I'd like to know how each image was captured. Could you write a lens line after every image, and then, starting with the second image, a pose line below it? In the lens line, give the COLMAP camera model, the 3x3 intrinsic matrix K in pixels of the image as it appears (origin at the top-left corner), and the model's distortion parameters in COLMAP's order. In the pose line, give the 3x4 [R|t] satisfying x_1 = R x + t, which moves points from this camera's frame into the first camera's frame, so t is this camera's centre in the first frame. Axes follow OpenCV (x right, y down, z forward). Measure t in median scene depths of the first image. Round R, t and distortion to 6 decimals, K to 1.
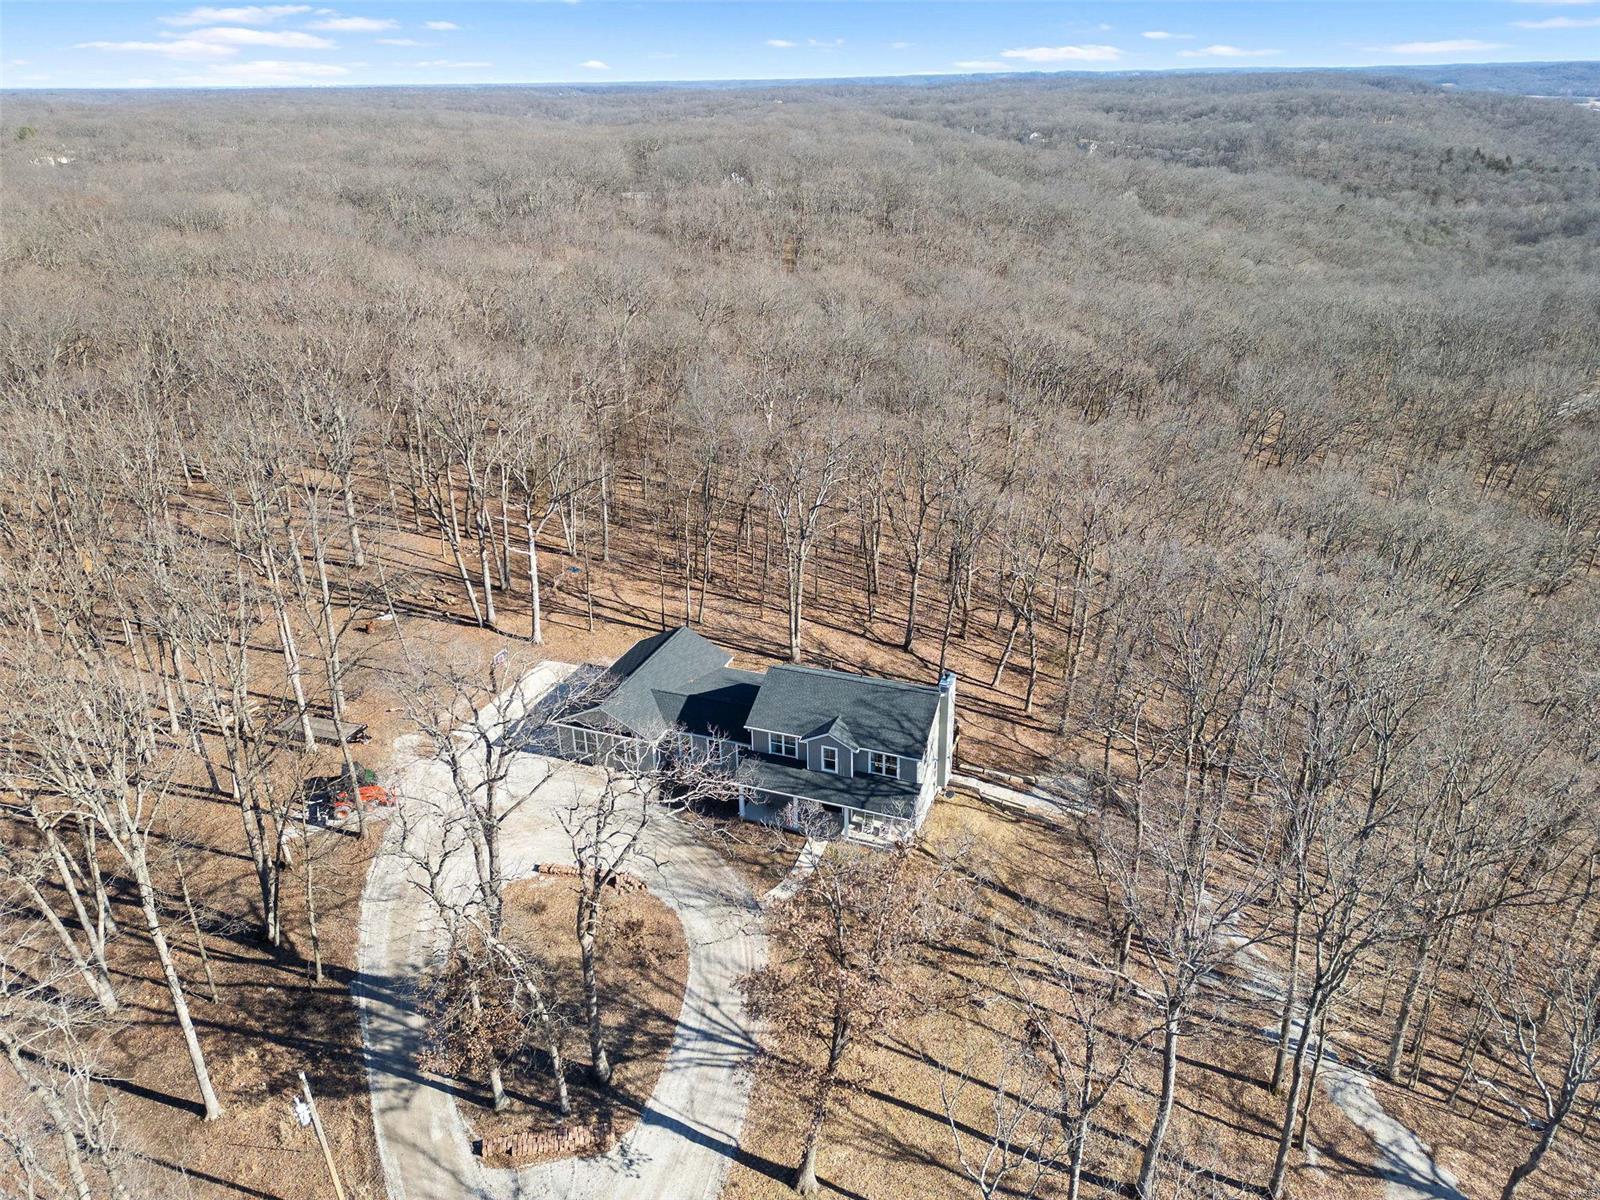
lens RADIAL K [[1127.2, 0, 800.0], [0, 1127.2, 600.0], [0, 0, 1]] dist [0.080198, -0.074874]
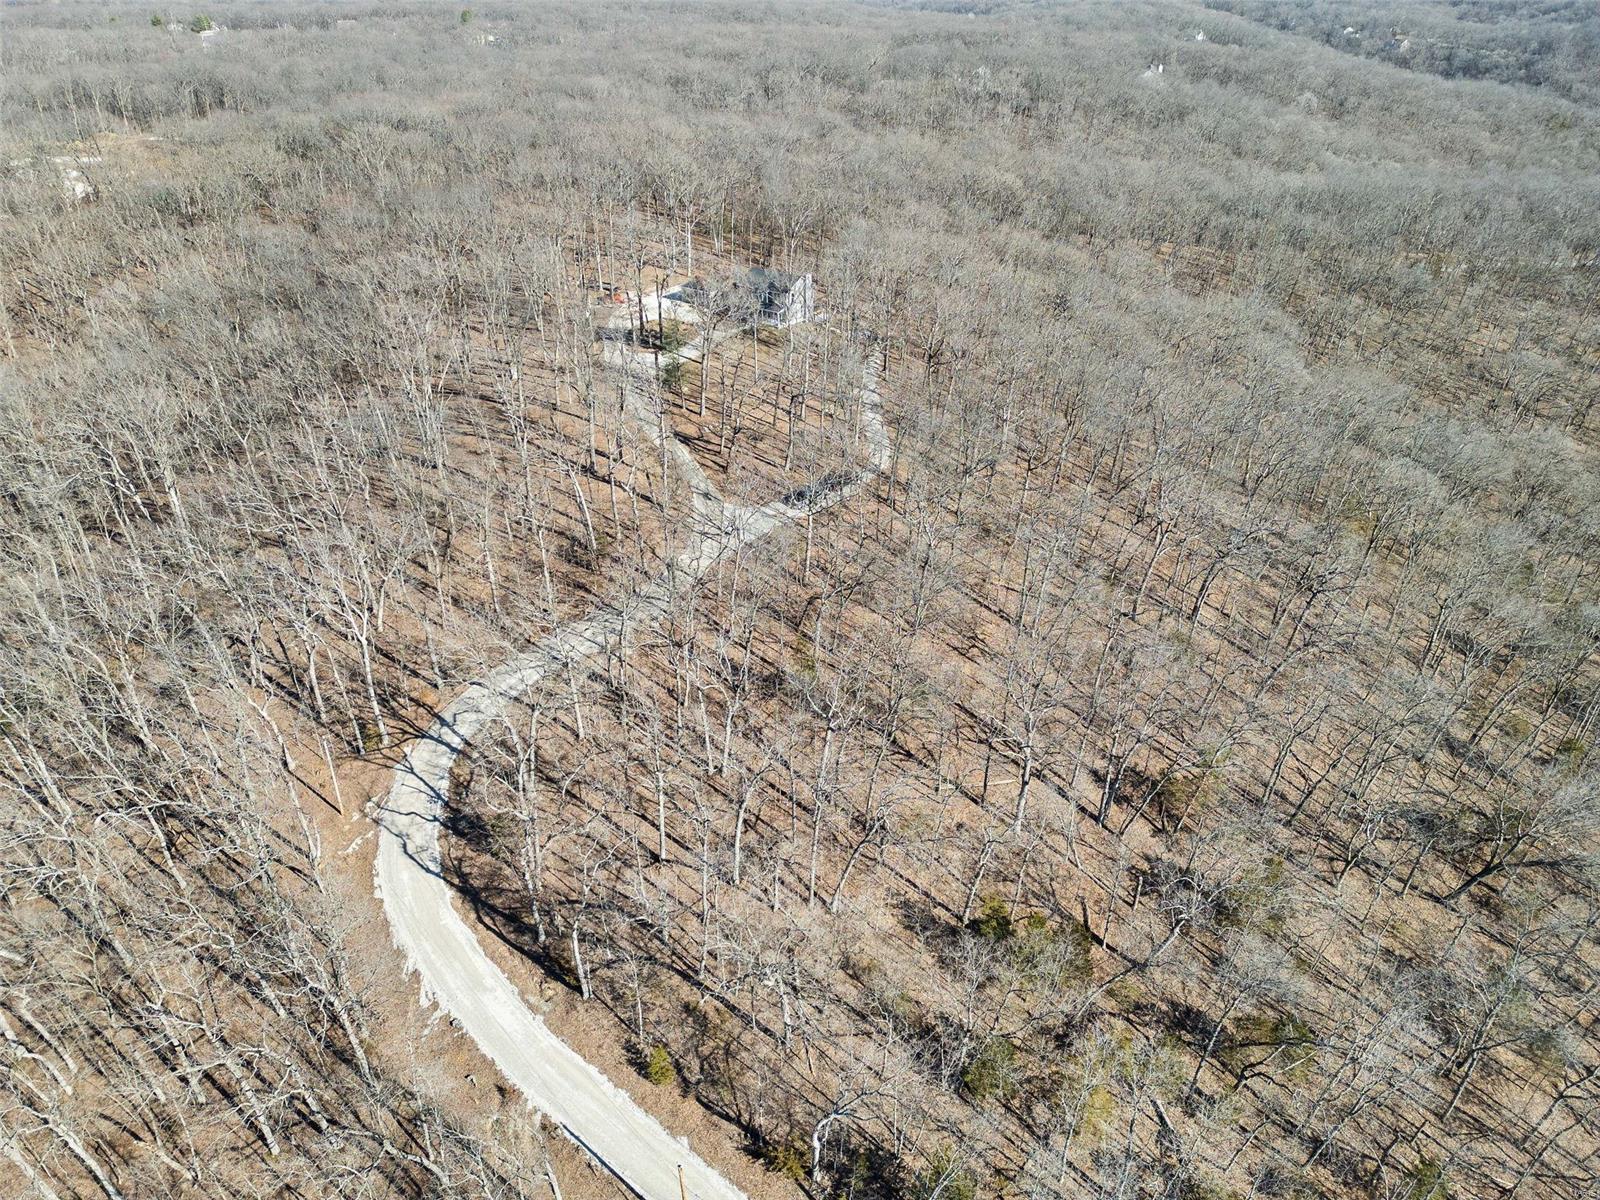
lens RADIAL K [[1127.2, 0, 800.0], [0, 1127.2, 600.0], [0, 0, 1]] dist [0.080198, -0.074874]
pose [[0.958754, 0.142790, -0.245768, 0.146873], [-0.120393, 0.987270, 0.103940, 0.093306], [0.257481, -0.070064, 0.963740, -0.285729]]
